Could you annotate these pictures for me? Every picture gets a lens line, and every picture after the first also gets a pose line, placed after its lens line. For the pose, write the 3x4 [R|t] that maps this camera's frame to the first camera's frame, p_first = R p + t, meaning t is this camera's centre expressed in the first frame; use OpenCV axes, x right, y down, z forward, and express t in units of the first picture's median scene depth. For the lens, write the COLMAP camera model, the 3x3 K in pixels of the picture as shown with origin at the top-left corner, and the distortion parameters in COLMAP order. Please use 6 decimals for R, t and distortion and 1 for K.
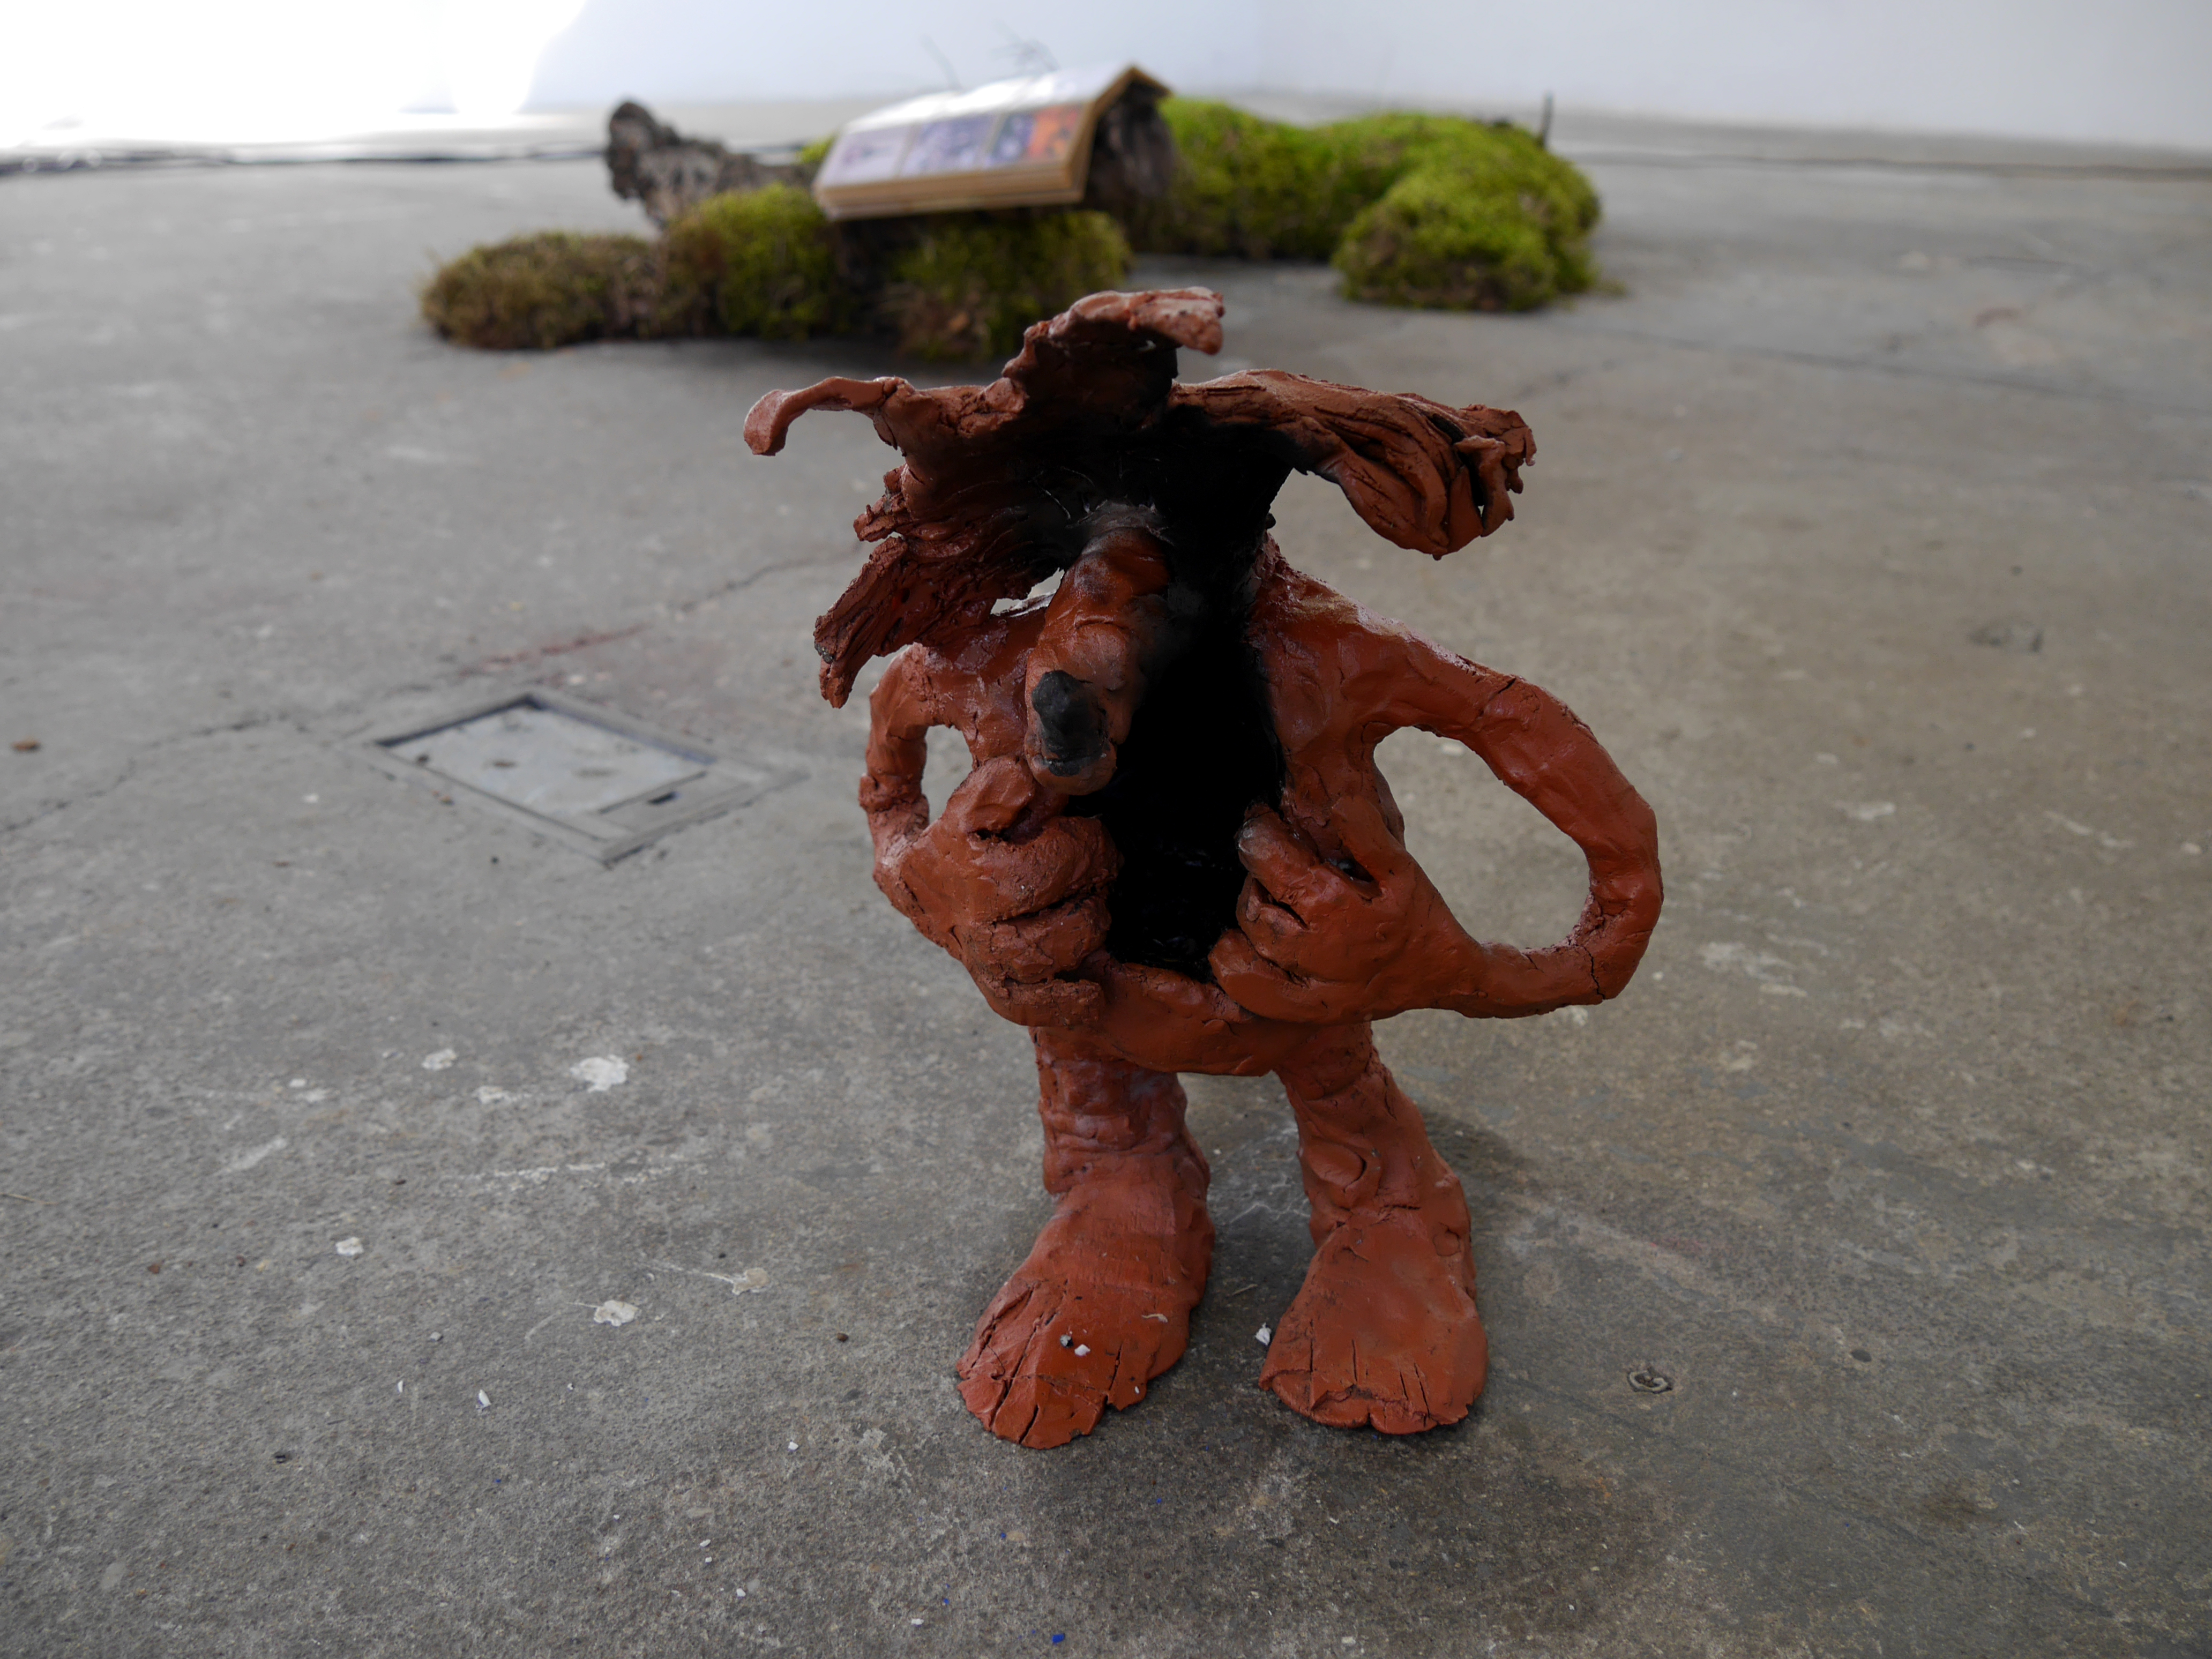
lens RADIAL K [[2073.2, 0, 1101.4], [0, 2073.2, 767.2], [0, 0, 1]] dist [-0.079597, 0.006066]
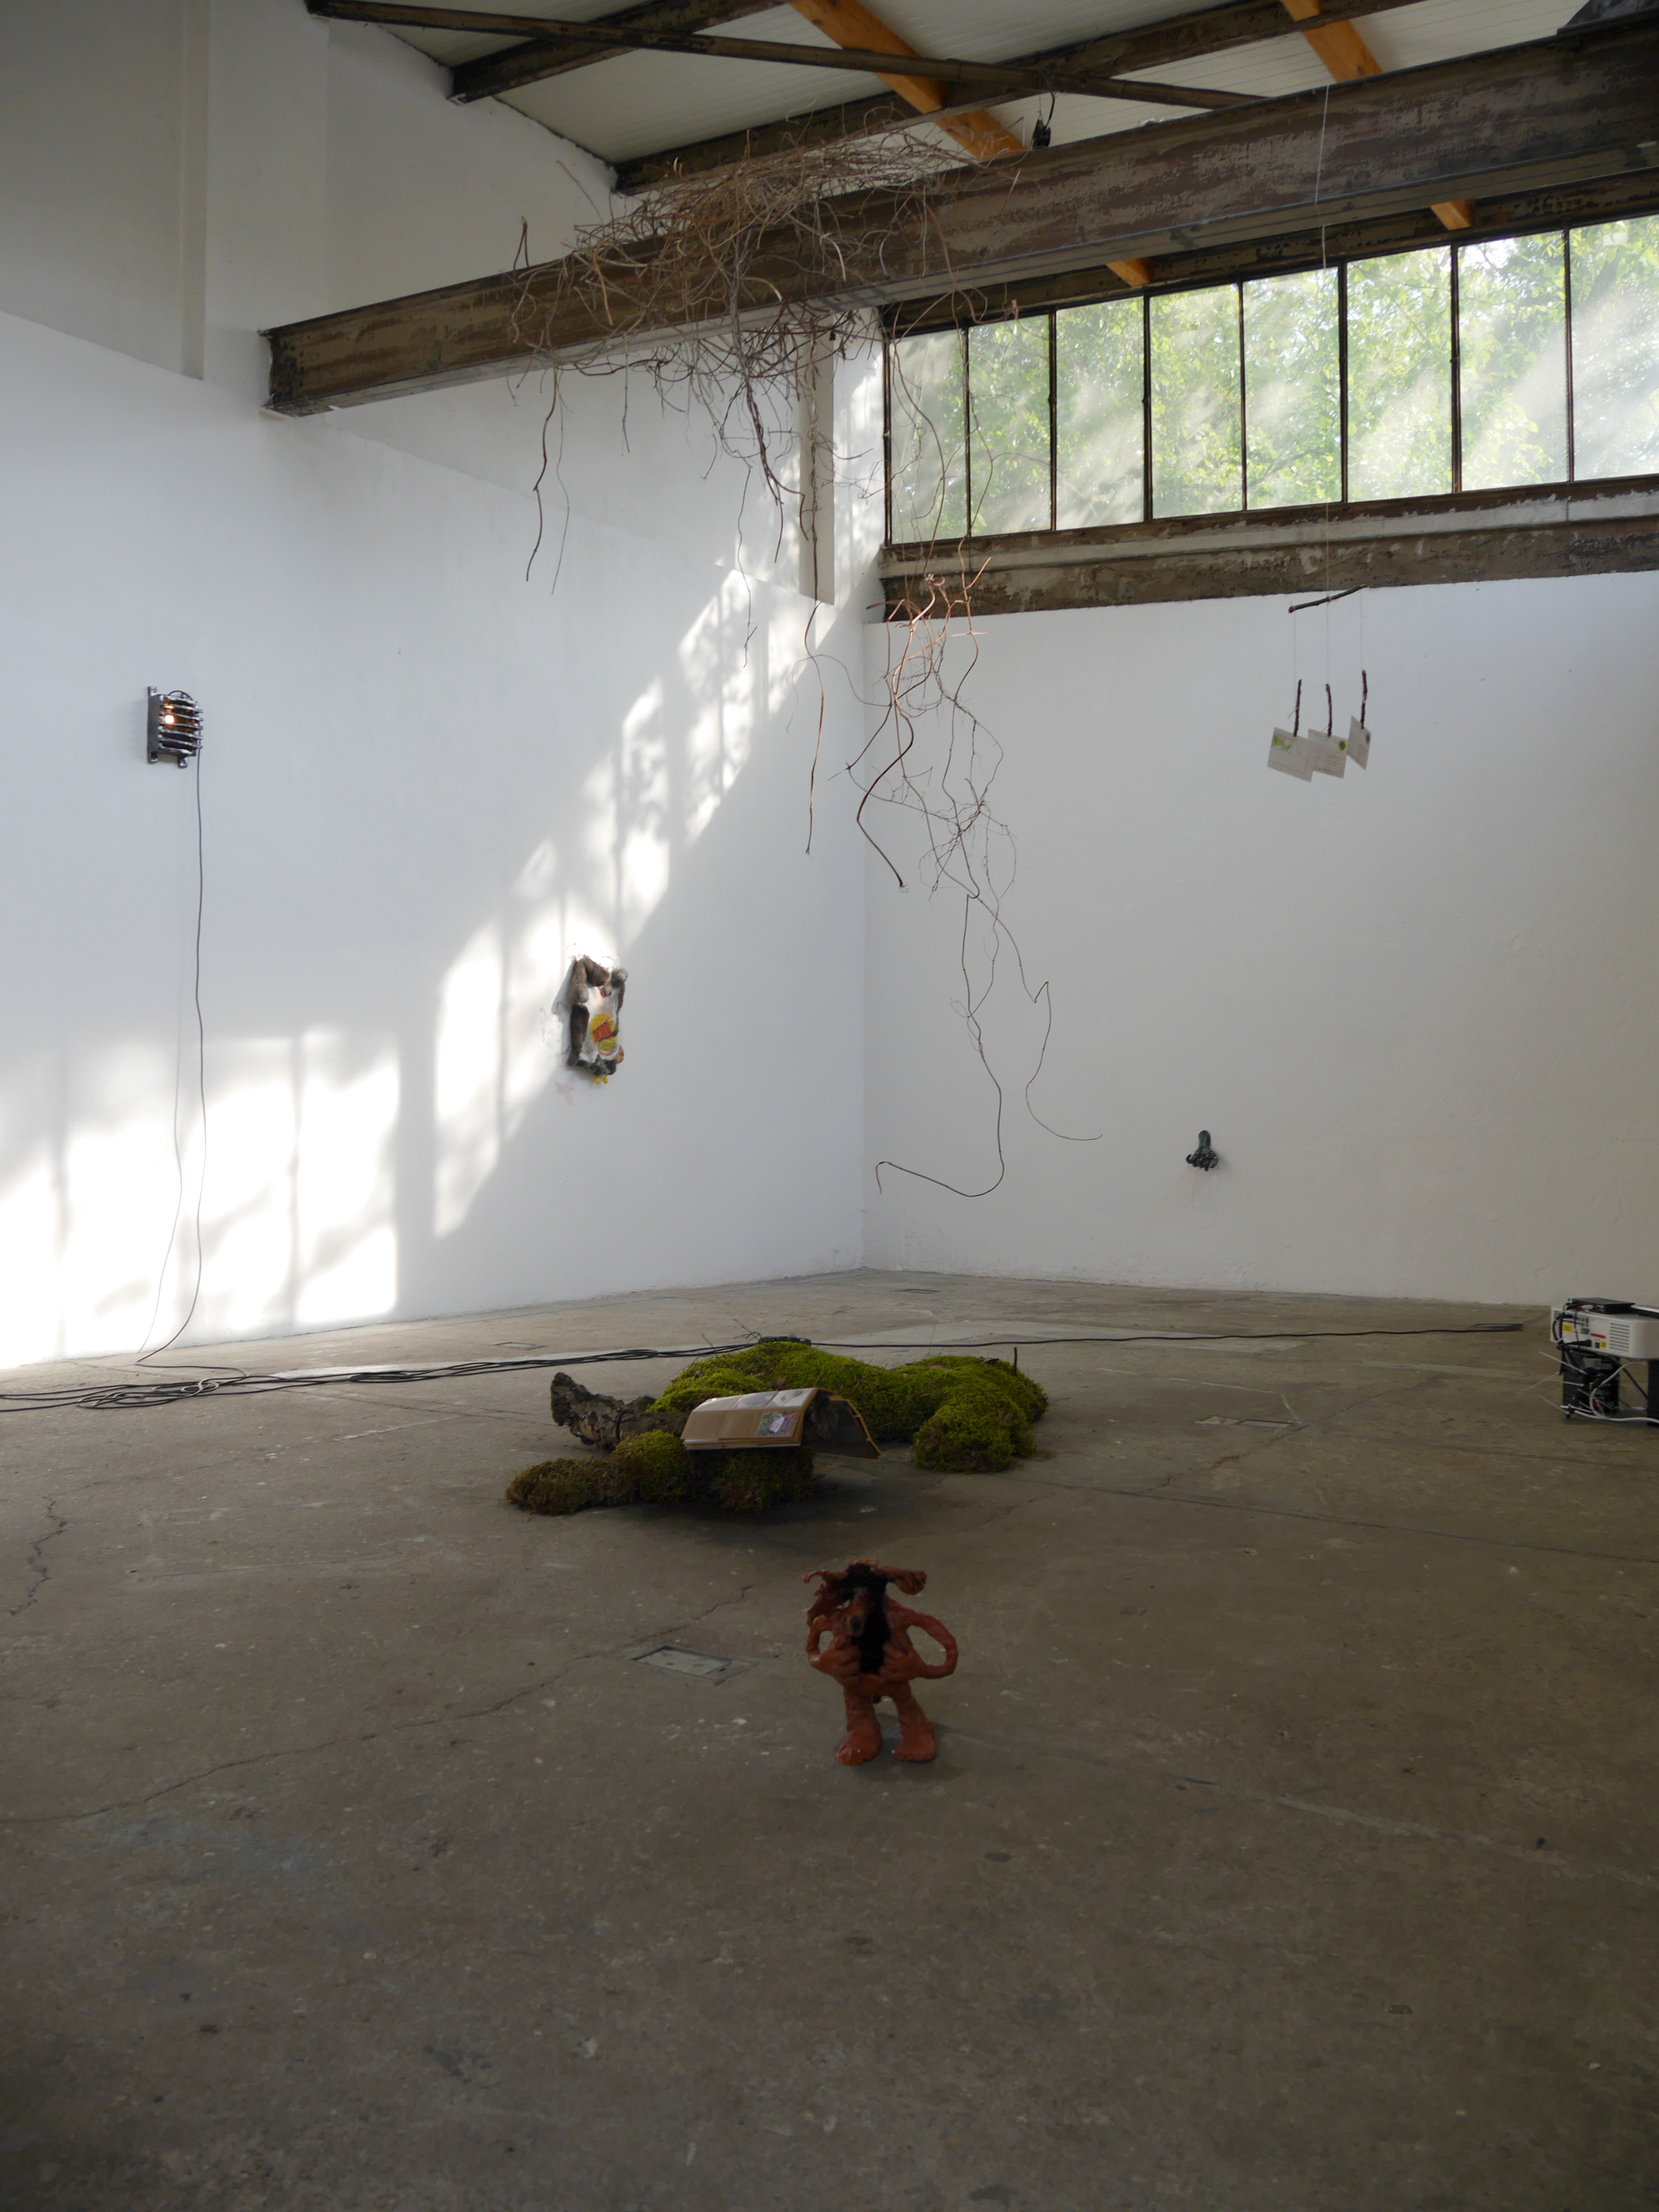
lens RADIAL K [[1824.2, 0, 824.1], [0, 1824.2, 1130.7], [0, 0, 1]] dist [-0.073825, 0.044016]
pose [[0.998166, -0.026090, 0.054619, -0.087774], [0.043258, 0.938630, -0.342203, 0.106337], [-0.042339, 0.343939, 0.938037, -1.100033]]
